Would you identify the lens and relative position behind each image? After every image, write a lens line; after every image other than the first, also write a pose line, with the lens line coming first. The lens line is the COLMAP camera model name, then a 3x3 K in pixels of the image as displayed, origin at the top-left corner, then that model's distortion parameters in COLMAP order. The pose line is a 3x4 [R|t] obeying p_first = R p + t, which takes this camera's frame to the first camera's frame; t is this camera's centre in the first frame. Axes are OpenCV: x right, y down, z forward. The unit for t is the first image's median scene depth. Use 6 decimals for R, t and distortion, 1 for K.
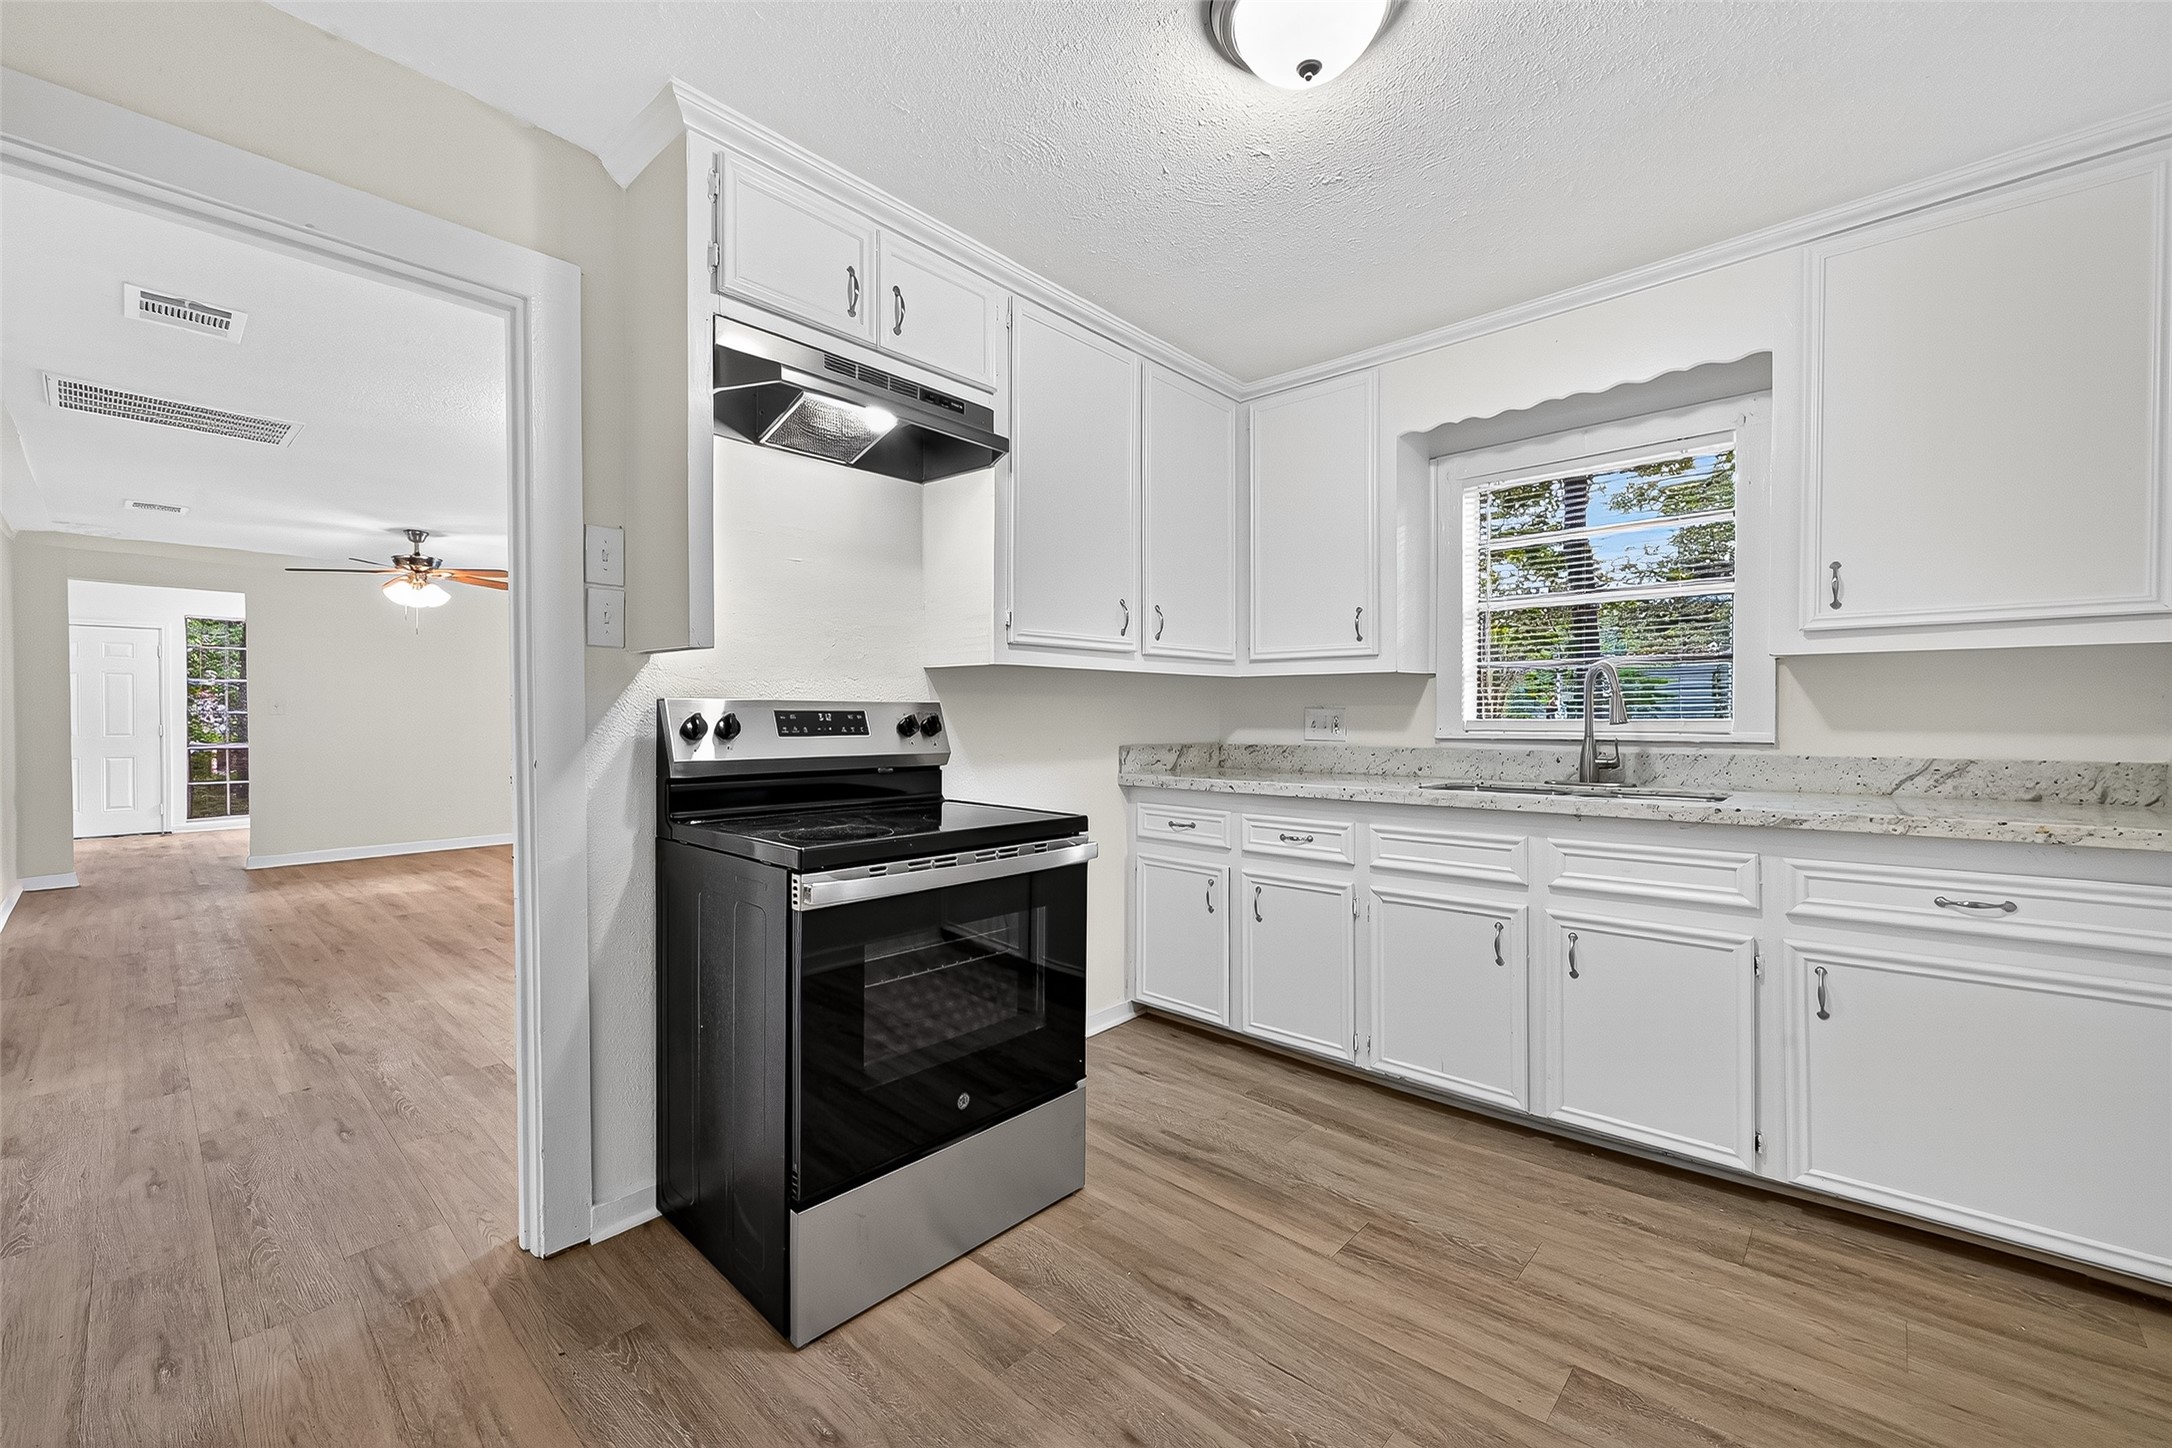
lens RADIAL K [[885.3, 0, 1108.2], [0, 885.3, 714.2], [0, 0, 1]] dist [0.000819, -0.000312]
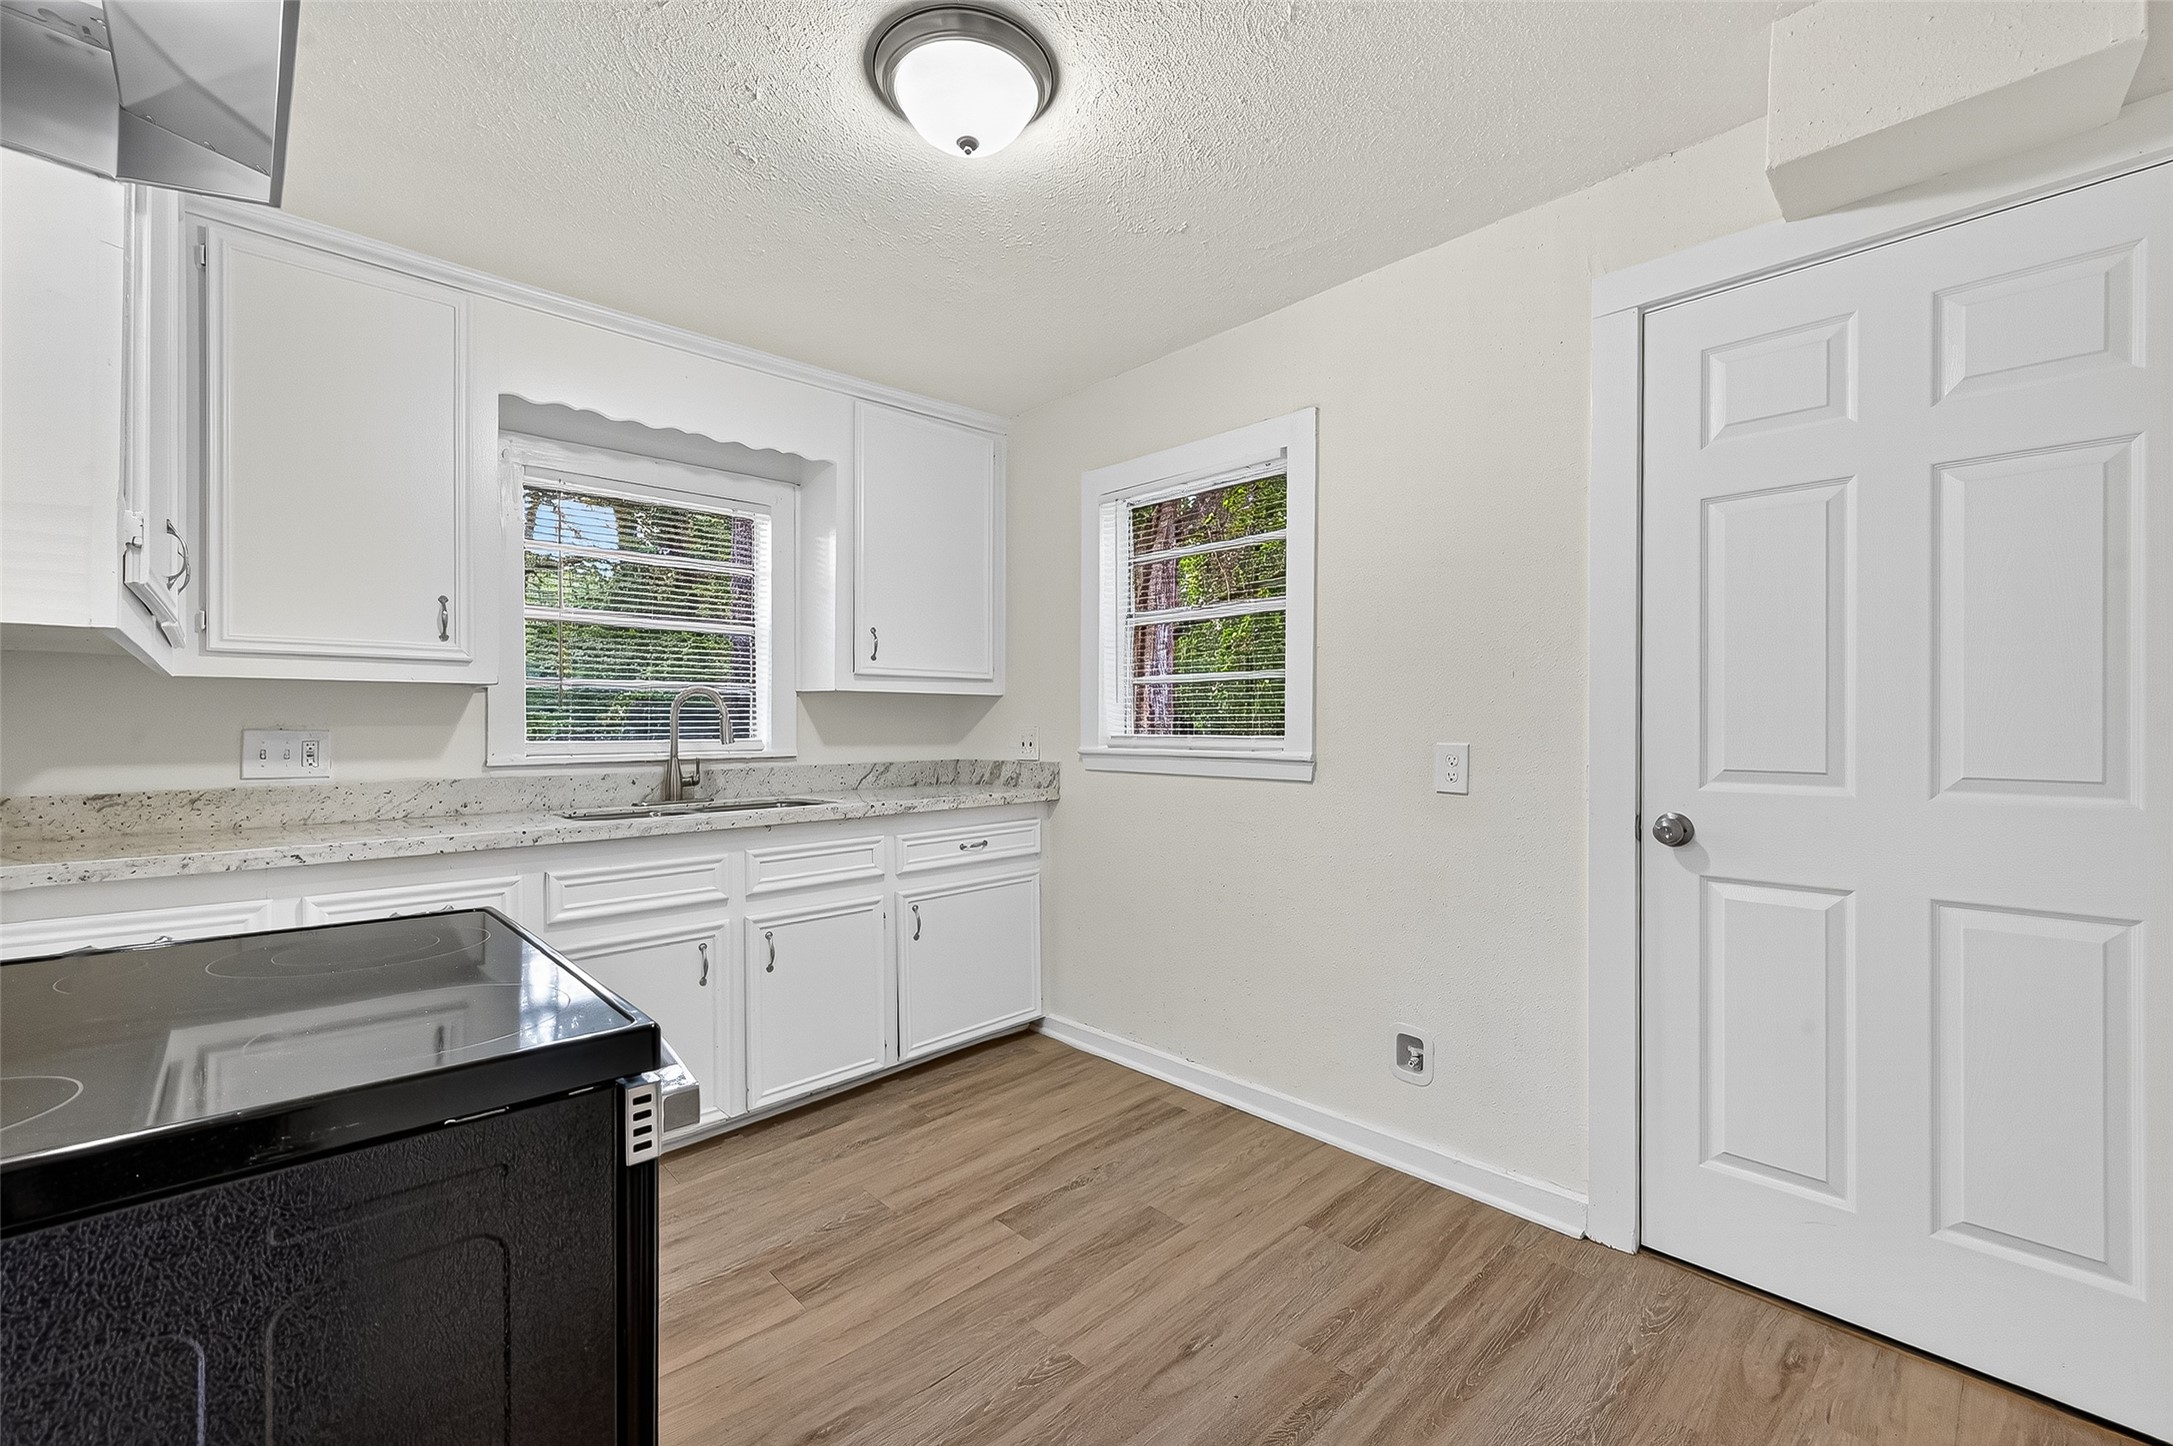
lens RADIAL K [[879.5, 0, 1092.1], [0, 879.5, 723.3], [0, 0, 1]] dist [-0.001200, -0.000393]
pose [[0.080050, 0.009152, 0.996749, -0.514997], [0.010278, 0.999897, -0.010006, 0.001367], [-0.996738, 0.011046, 0.079947, 0.477461]]
